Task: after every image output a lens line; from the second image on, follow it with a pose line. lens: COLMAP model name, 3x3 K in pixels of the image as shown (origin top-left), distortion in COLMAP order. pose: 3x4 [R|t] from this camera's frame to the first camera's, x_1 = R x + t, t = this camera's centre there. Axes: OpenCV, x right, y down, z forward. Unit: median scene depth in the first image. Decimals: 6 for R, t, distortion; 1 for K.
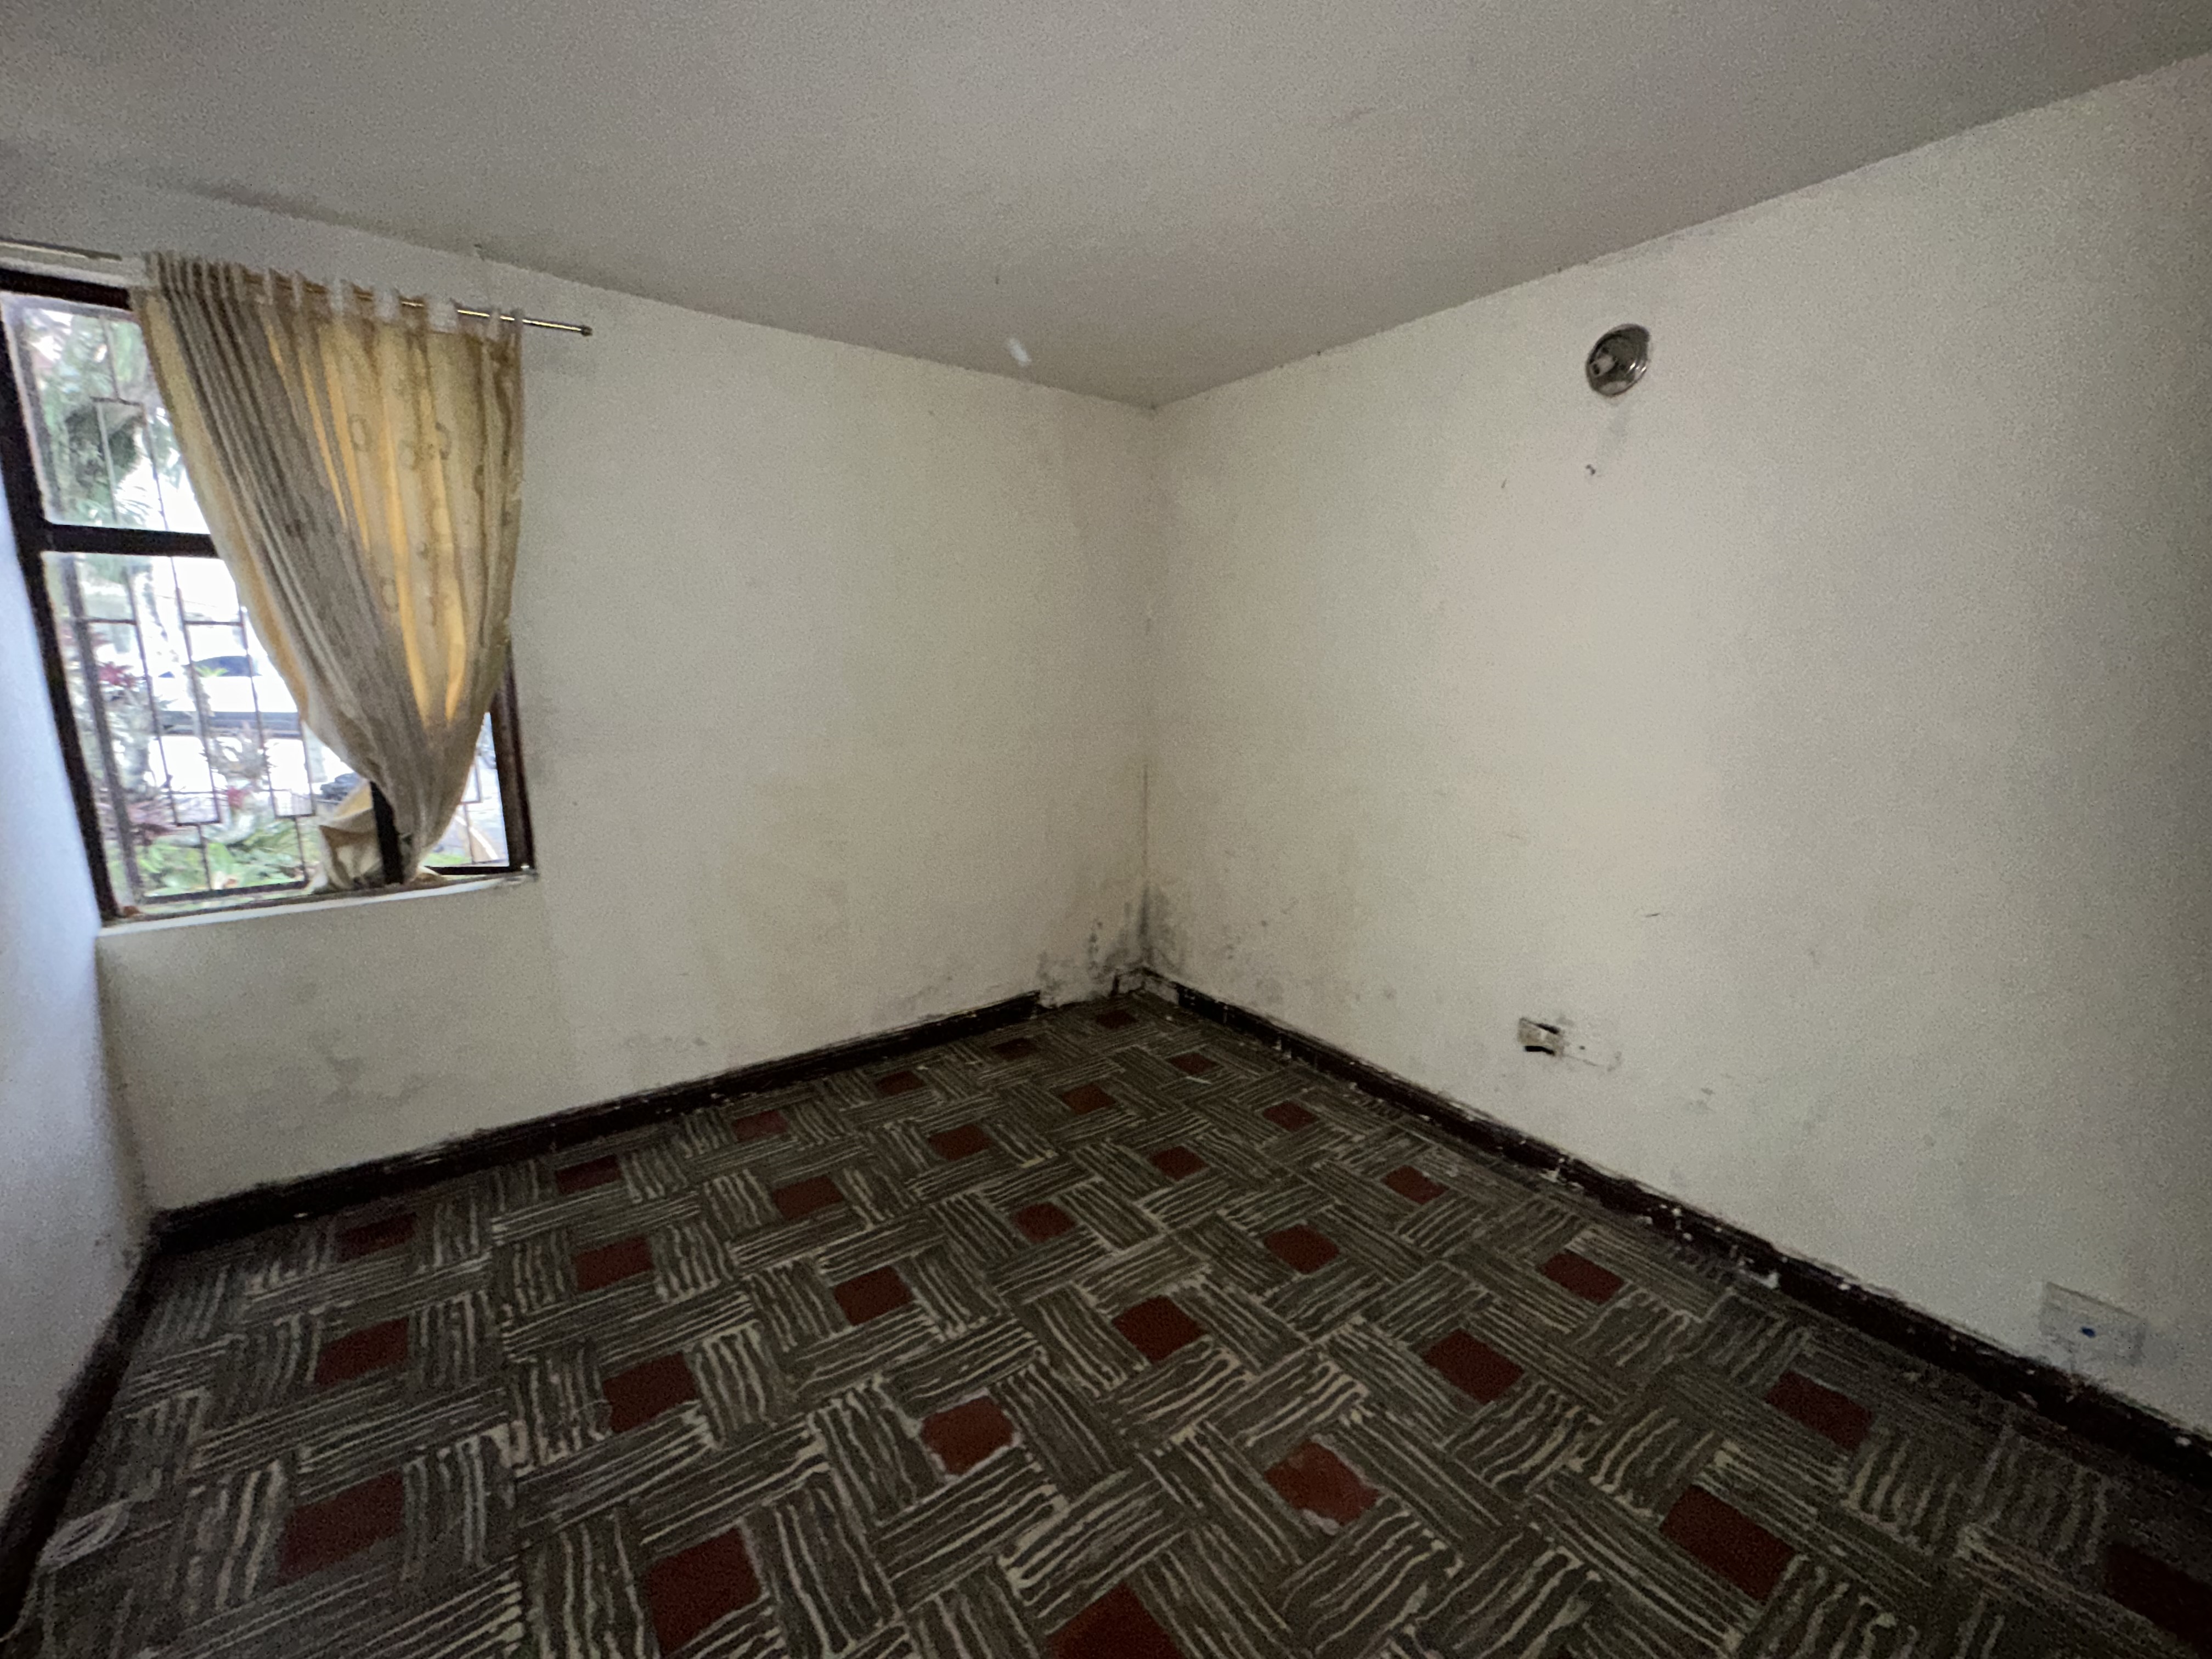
lens RADIAL K [[886.2, 0, 1106.0], [0, 886.2, 829.5], [0, 0, 1]] dist [-0.001571, 0.000341]
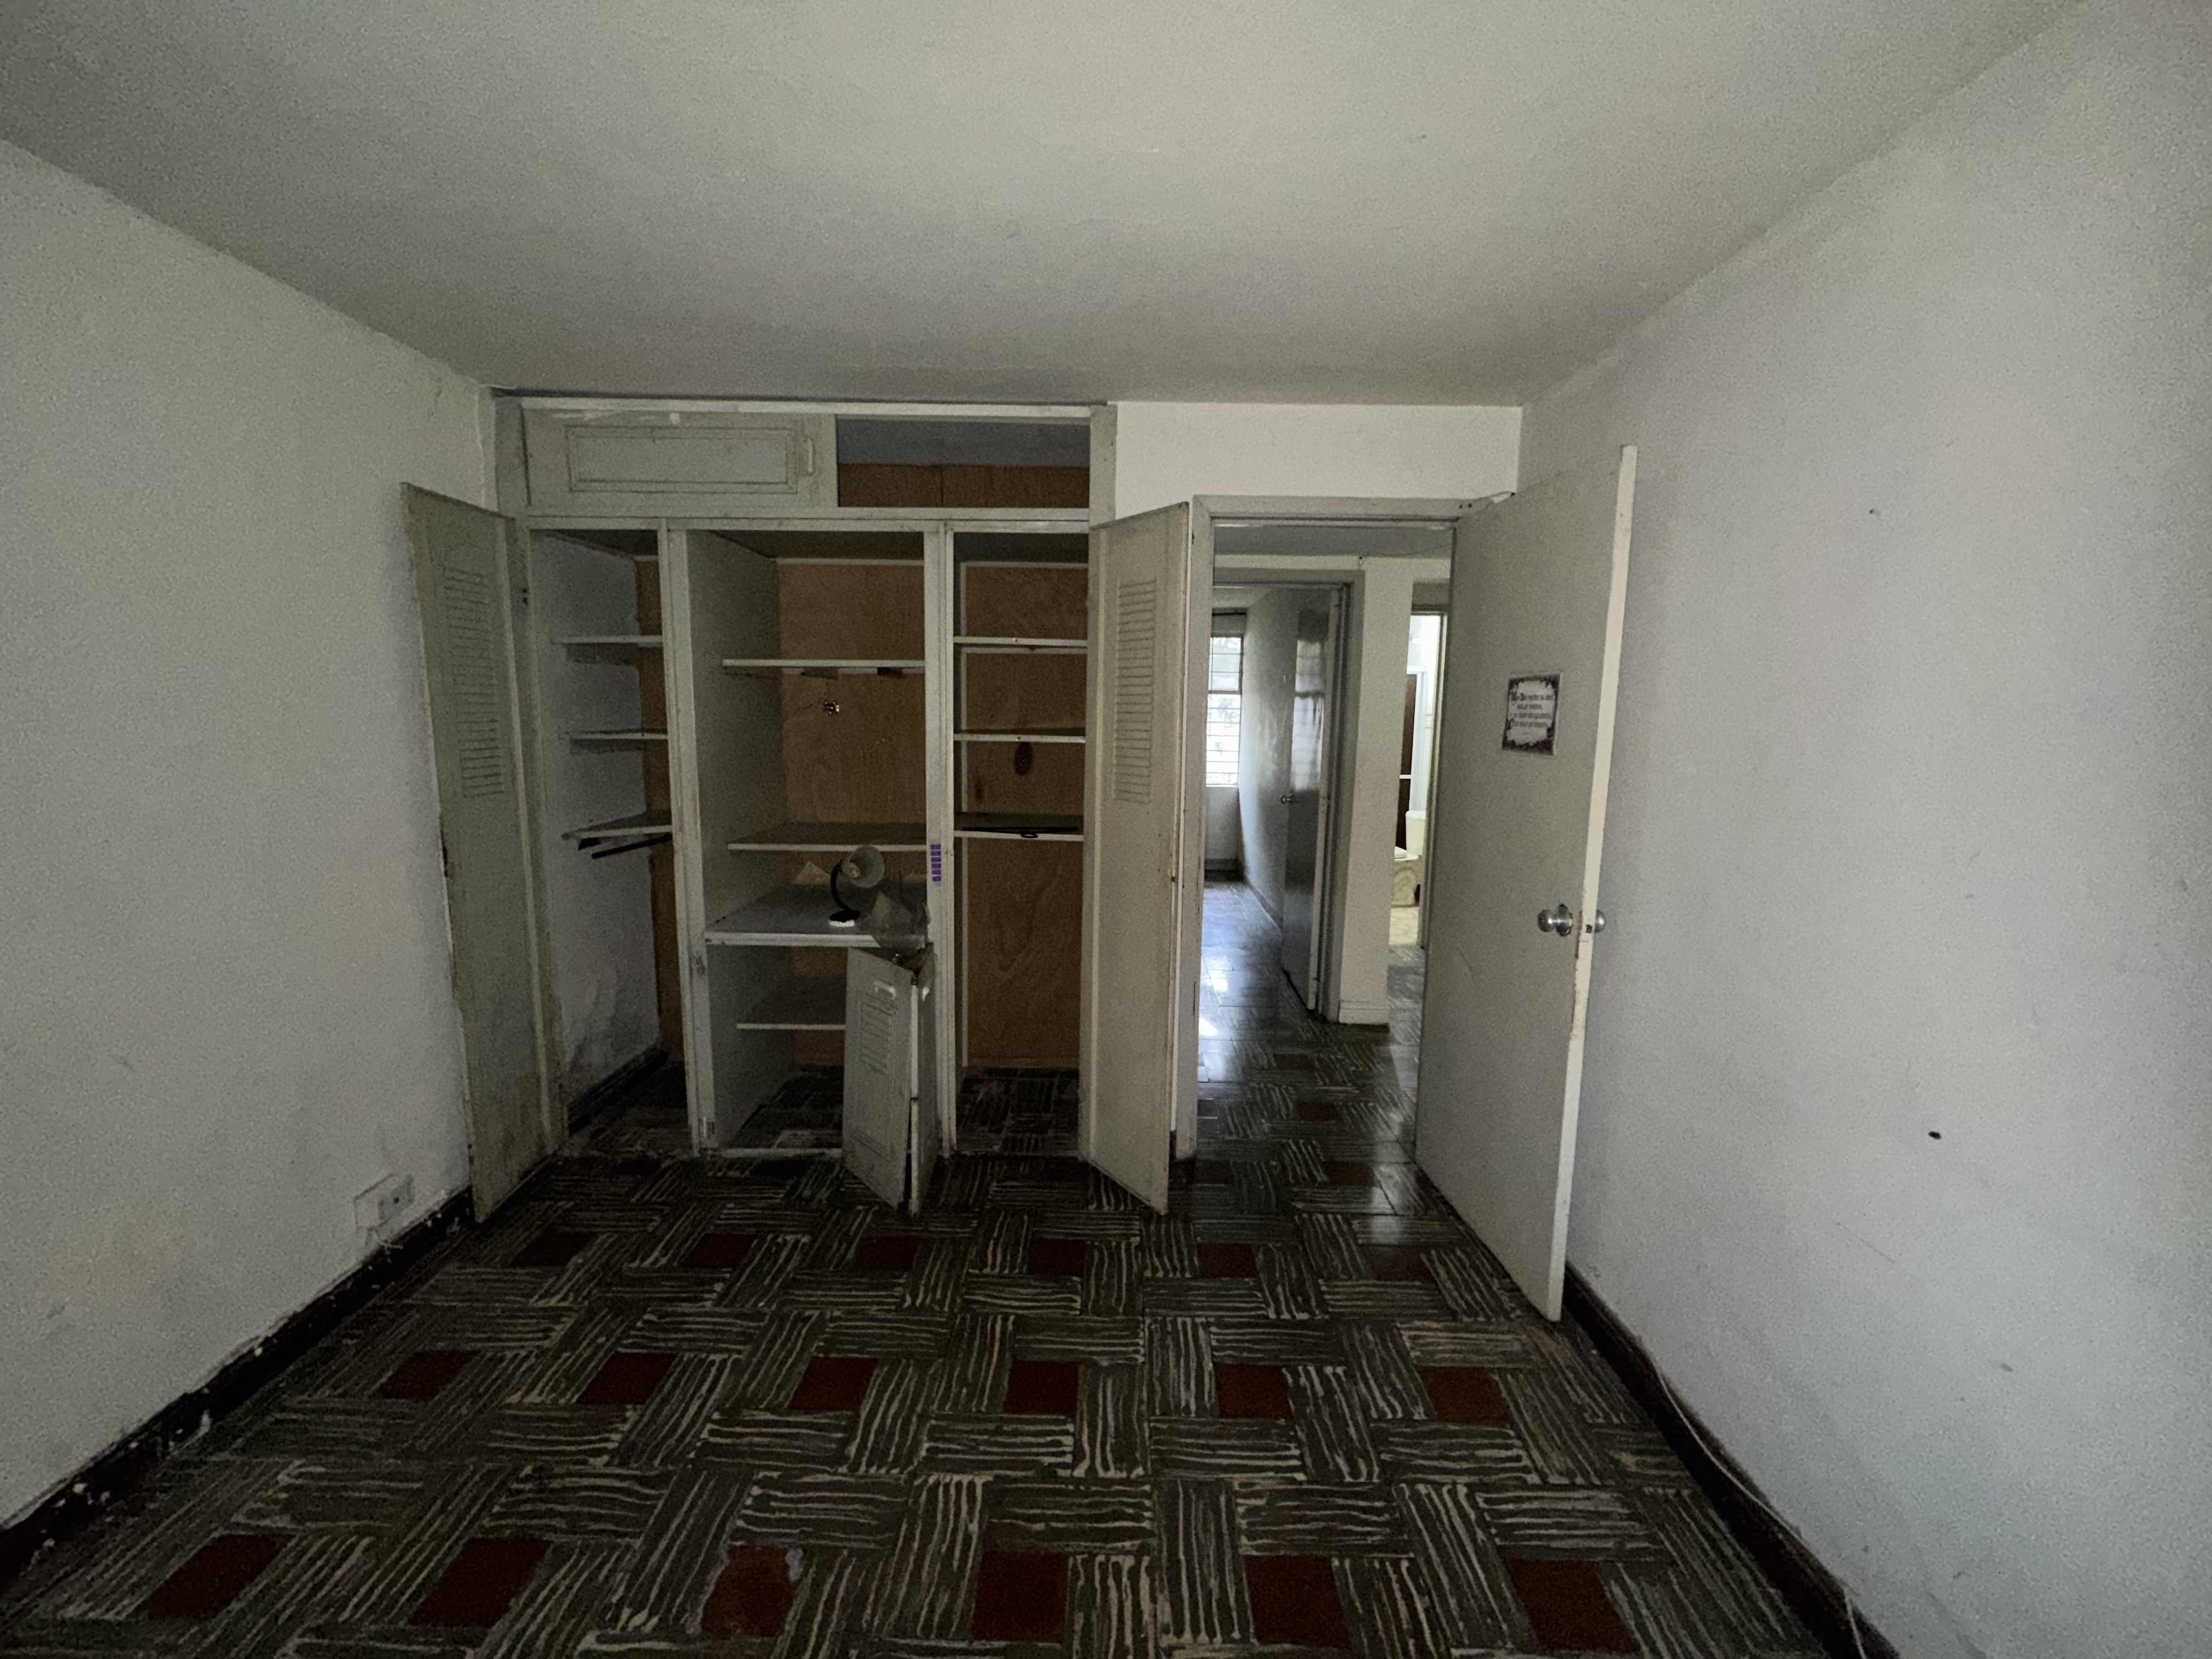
lens RADIAL K [[886.2, 0, 1106.0], [0, 886.2, 829.5], [0, 0, 1]] dist [-0.001571, 0.000341]
pose [[-0.799220, -0.101791, 0.592356, -0.396713], [0.095433, 0.951560, 0.292278, -0.208909], [-0.593414, 0.290124, -0.750791, 0.907142]]
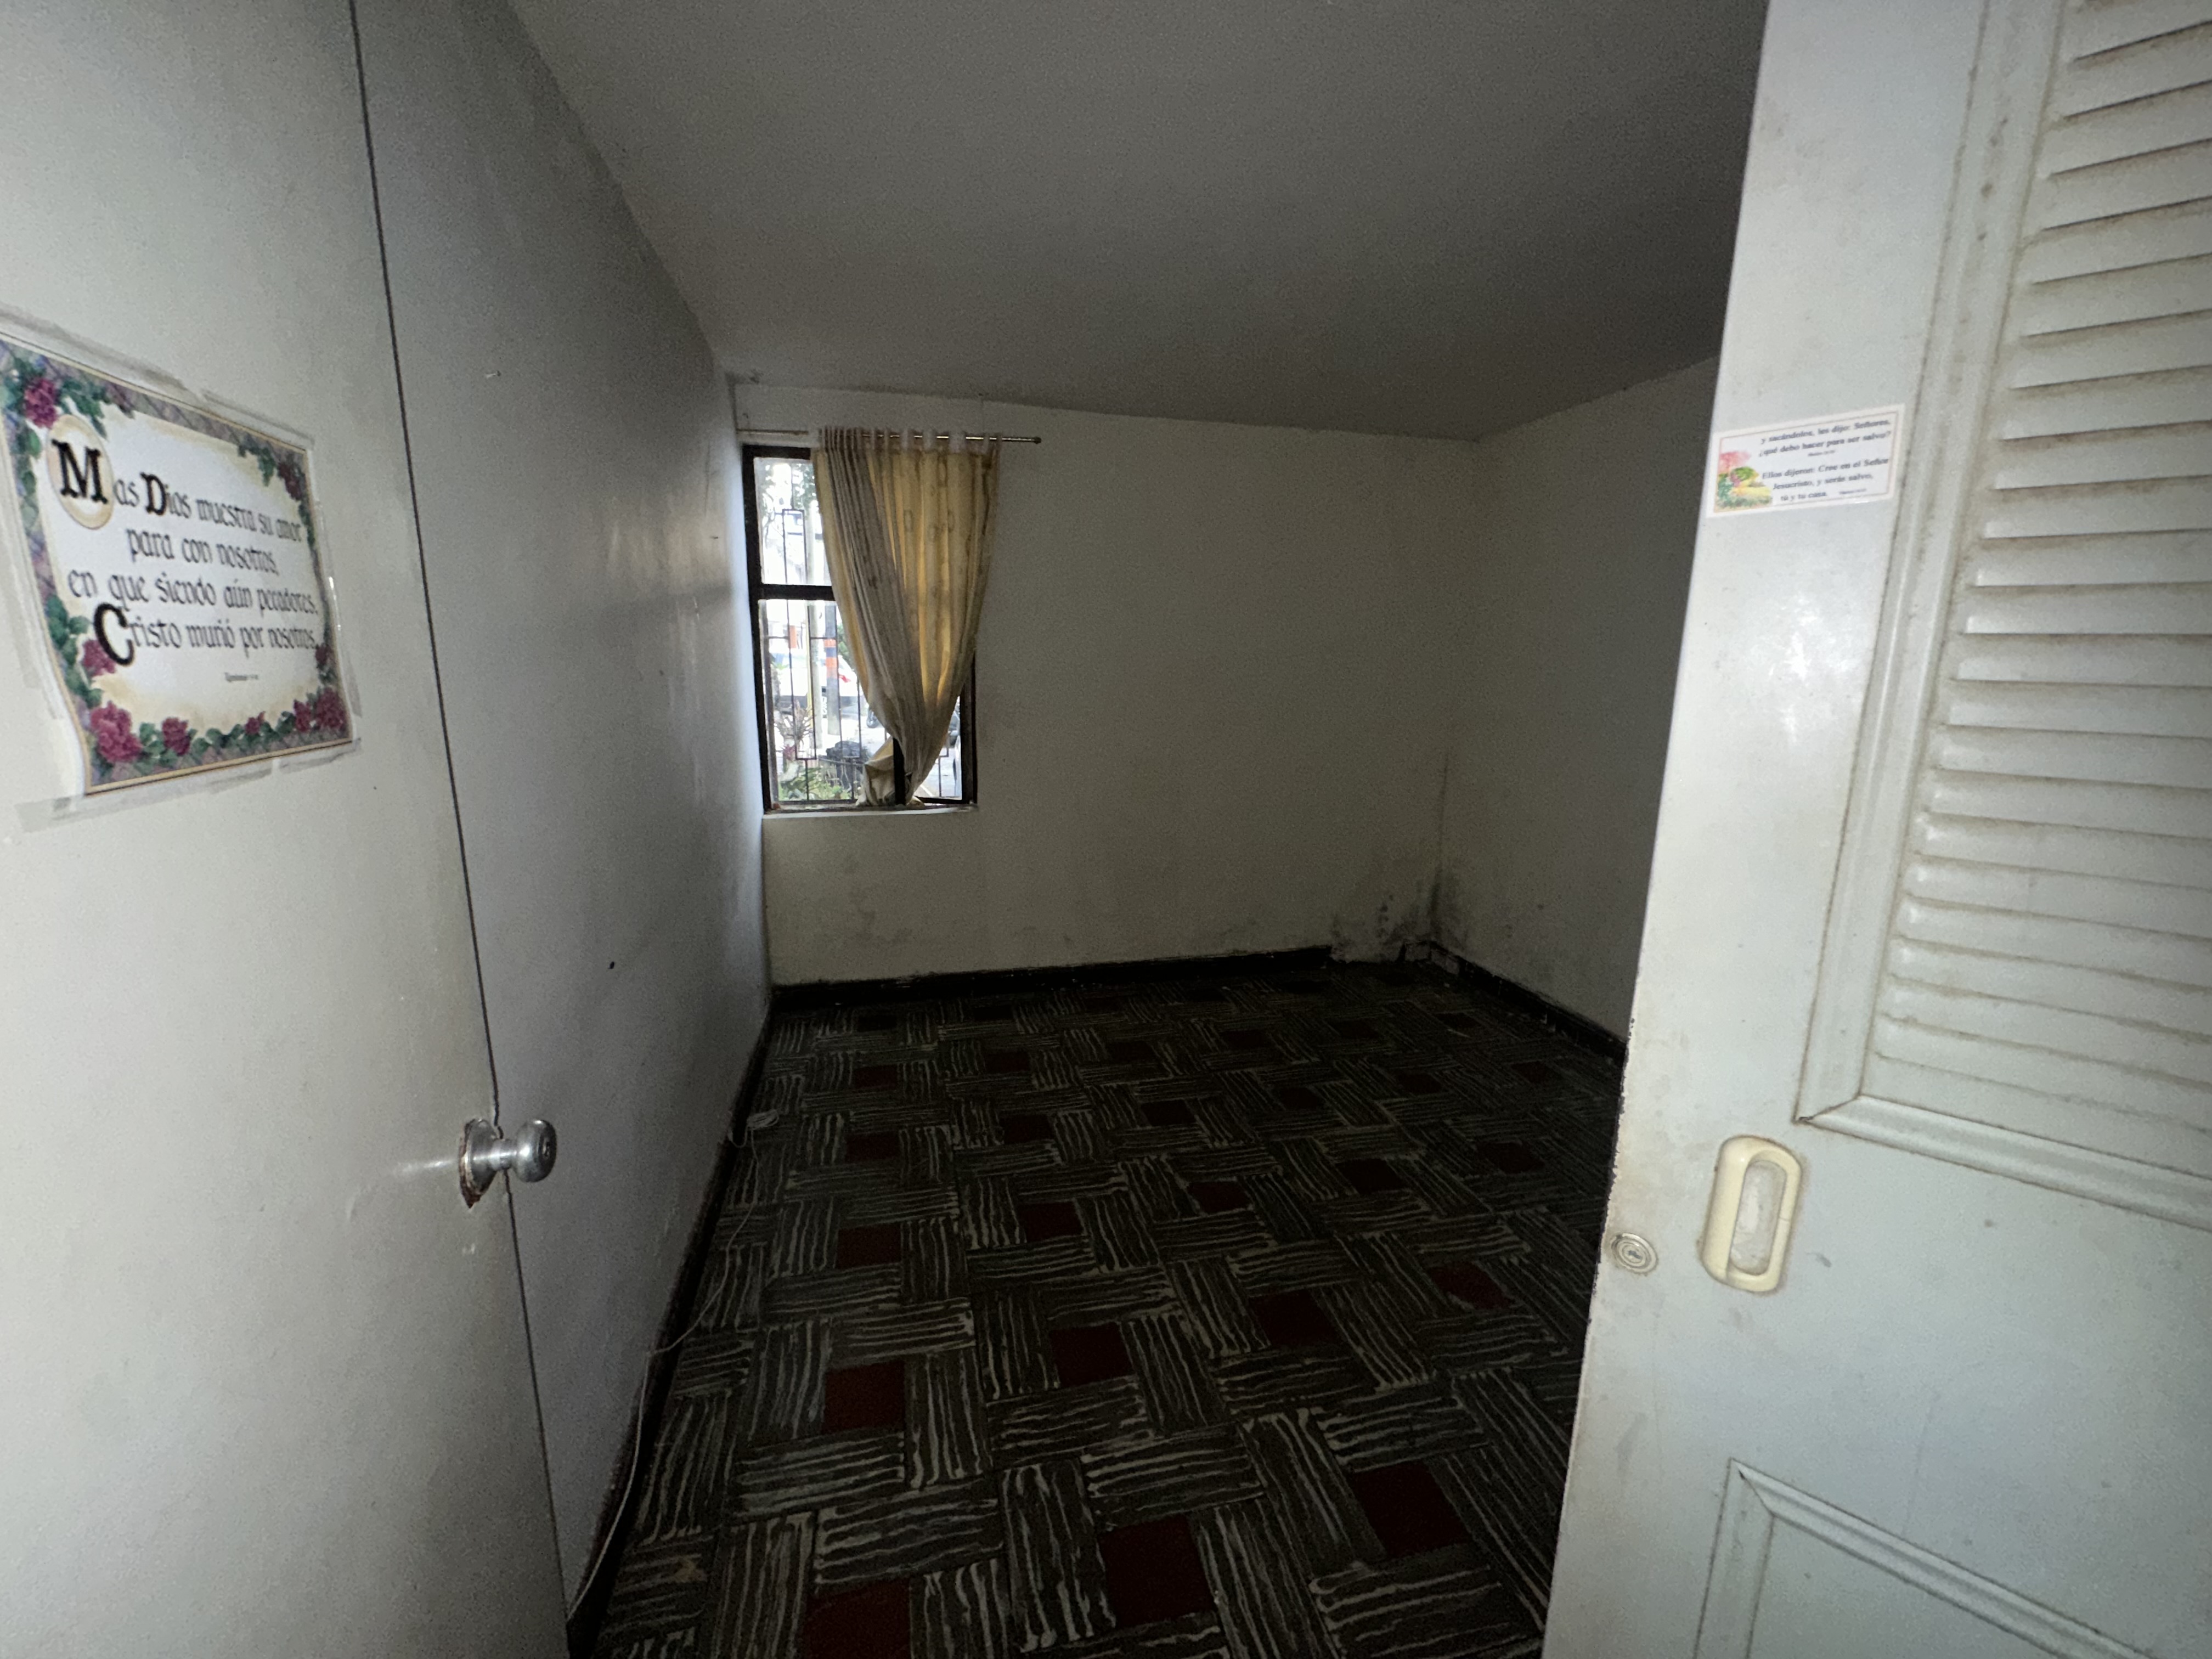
lens RADIAL K [[886.2, 0, 1106.0], [0, 886.2, 829.5], [0, 0, 1]] dist [-0.001571, 0.000341]
pose [[0.921826, 0.080490, -0.379154, 0.136579], [-0.079976, 0.996650, 0.017133, 0.052920], [0.379262, 0.014529, 0.925175, -0.330999]]
